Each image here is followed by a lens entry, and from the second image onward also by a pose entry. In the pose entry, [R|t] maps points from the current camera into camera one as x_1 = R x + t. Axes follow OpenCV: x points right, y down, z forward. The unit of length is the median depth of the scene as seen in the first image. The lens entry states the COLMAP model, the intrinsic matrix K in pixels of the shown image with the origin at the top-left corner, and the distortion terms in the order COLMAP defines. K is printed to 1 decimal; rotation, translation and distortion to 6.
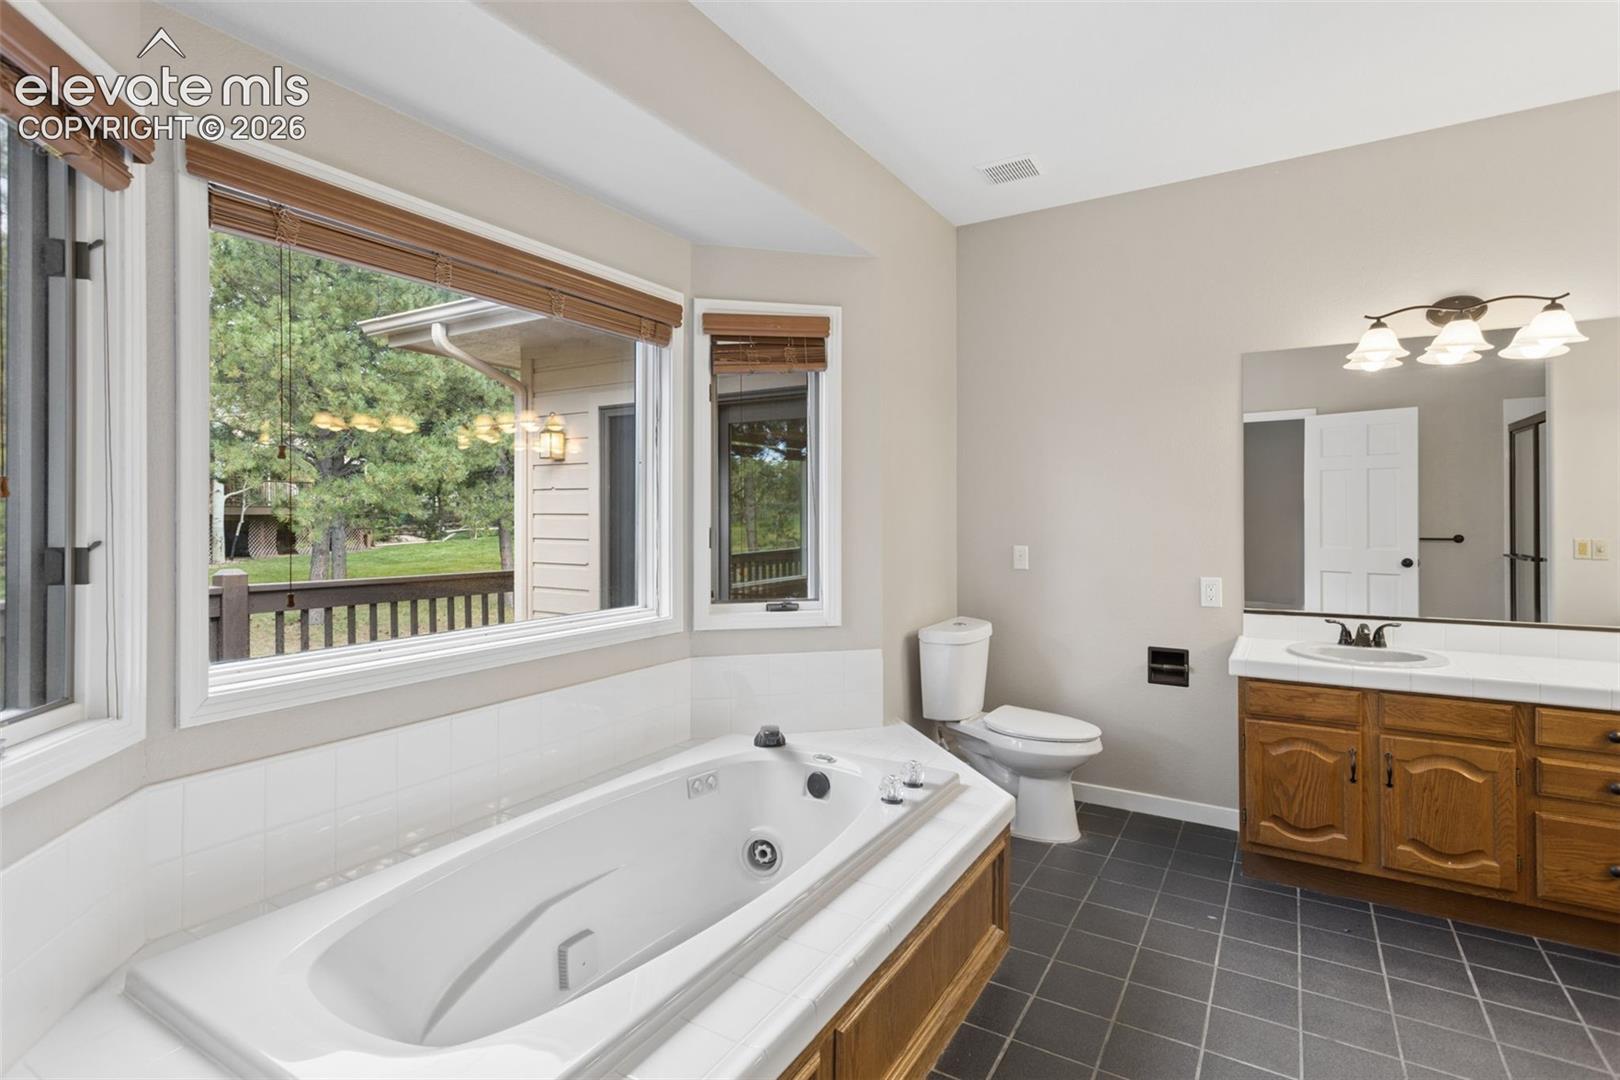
lens RADIAL K [[784.5, 0, 814.8], [0, 784.5, 525.7], [0, 0, 1]] dist [0.003649, -0.000056]
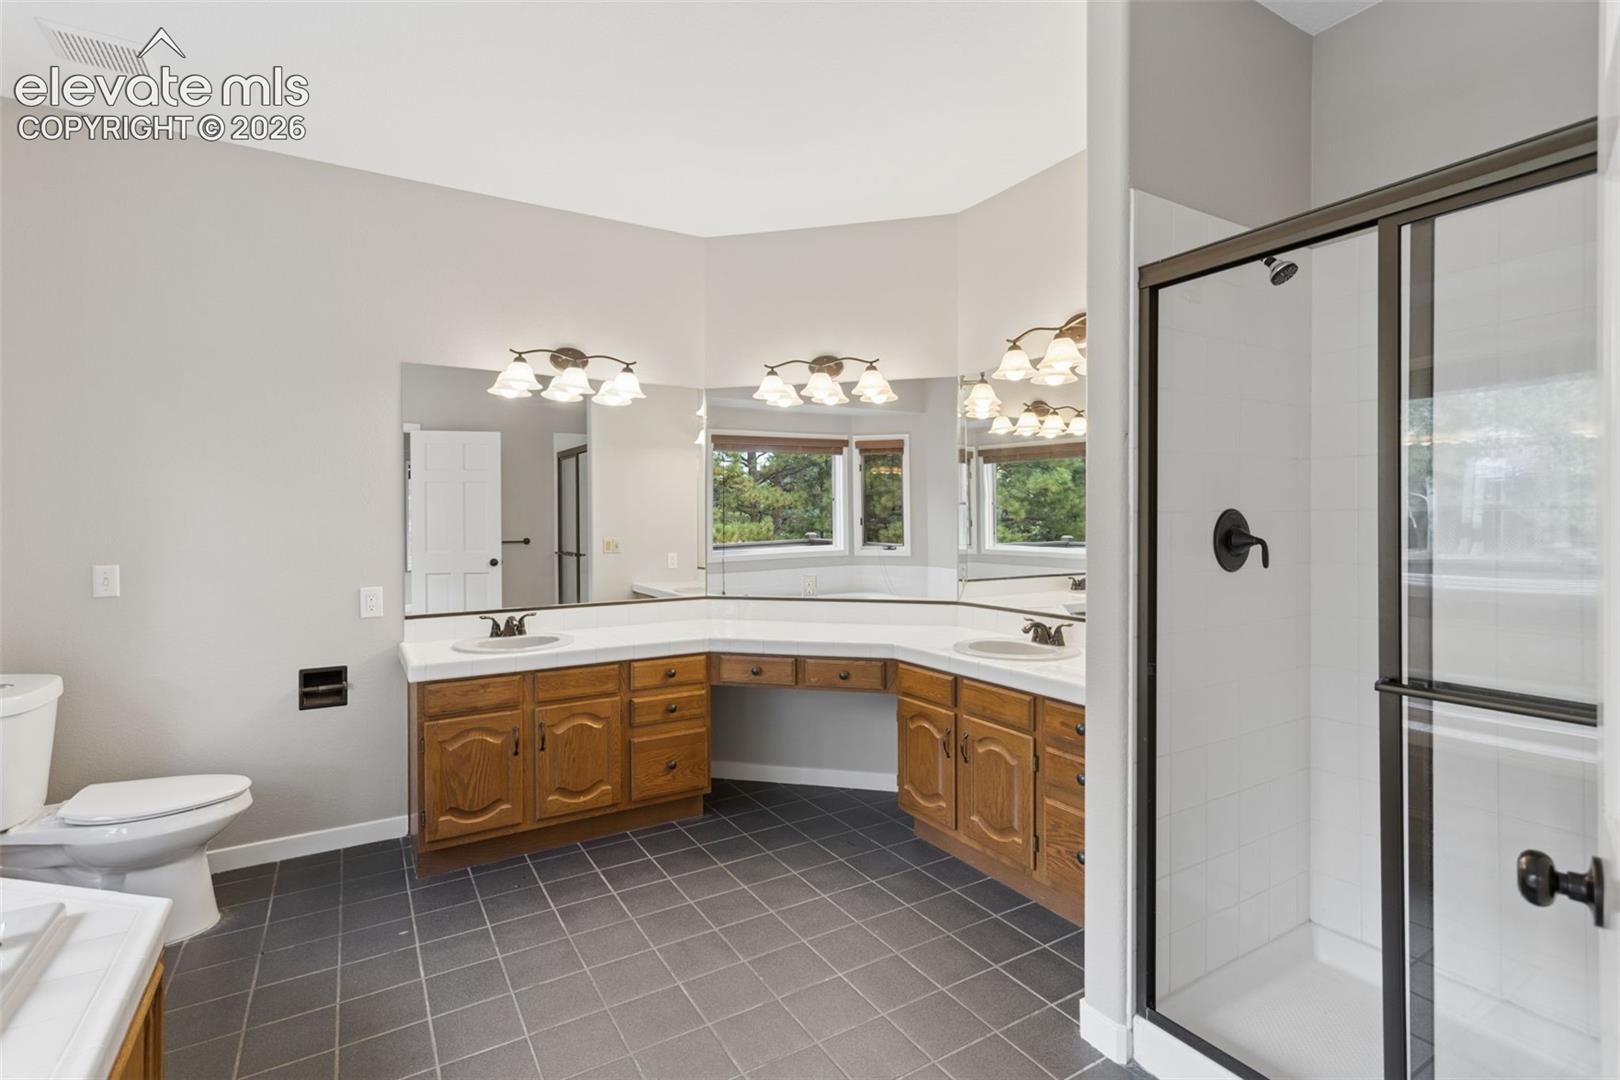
lens RADIAL K [[758.3, 0, 808.8], [0, 758.3, 531.3], [0, 0, 1]] dist [0.002393, 0.001047]
pose [[0.463320, -0.015002, 0.886064, -0.087771], [0.017548, 0.999816, 0.007752, -0.000694], [-0.886017, 0.011957, 0.463498, 0.101231]]
